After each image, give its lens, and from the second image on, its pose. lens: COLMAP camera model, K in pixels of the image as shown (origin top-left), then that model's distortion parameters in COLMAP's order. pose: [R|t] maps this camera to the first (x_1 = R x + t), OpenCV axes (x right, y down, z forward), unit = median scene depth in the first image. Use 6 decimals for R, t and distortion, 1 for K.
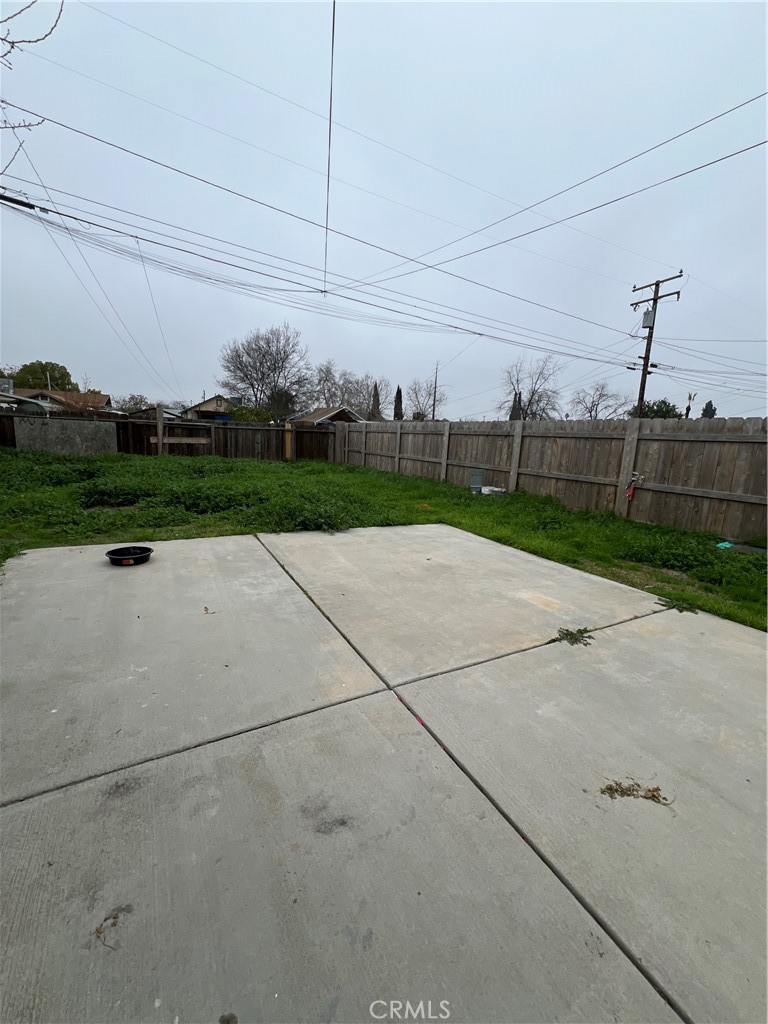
lens RADIAL K [[411.9, 0, 385.9], [0, 411.9, 511.5], [0, 0, 1]] dist [-0.000515, -0.000637]
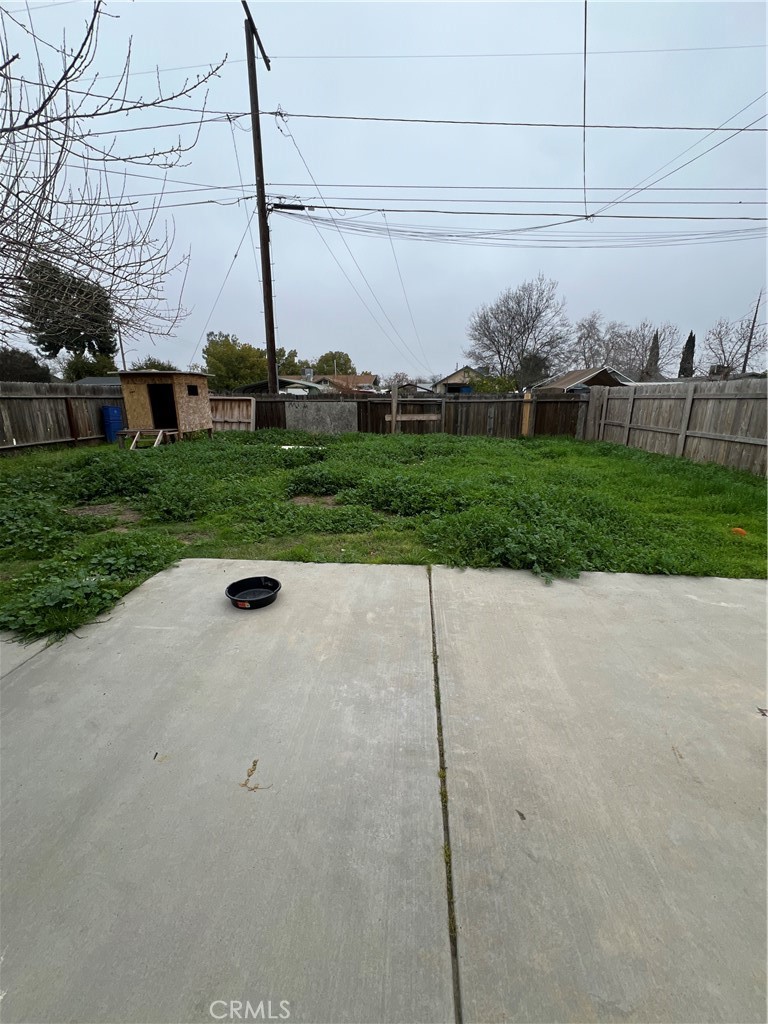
lens RADIAL K [[411.9, 0, 383.7], [0, 411.9, 507.9], [0, 0, 1]] dist [-0.000515, -0.000637]
pose [[0.835286, 0.093065, -0.541882, -0.004824], [-0.057944, 0.994982, 0.081564, -0.033500], [0.546754, -0.036730, 0.836487, 0.132102]]
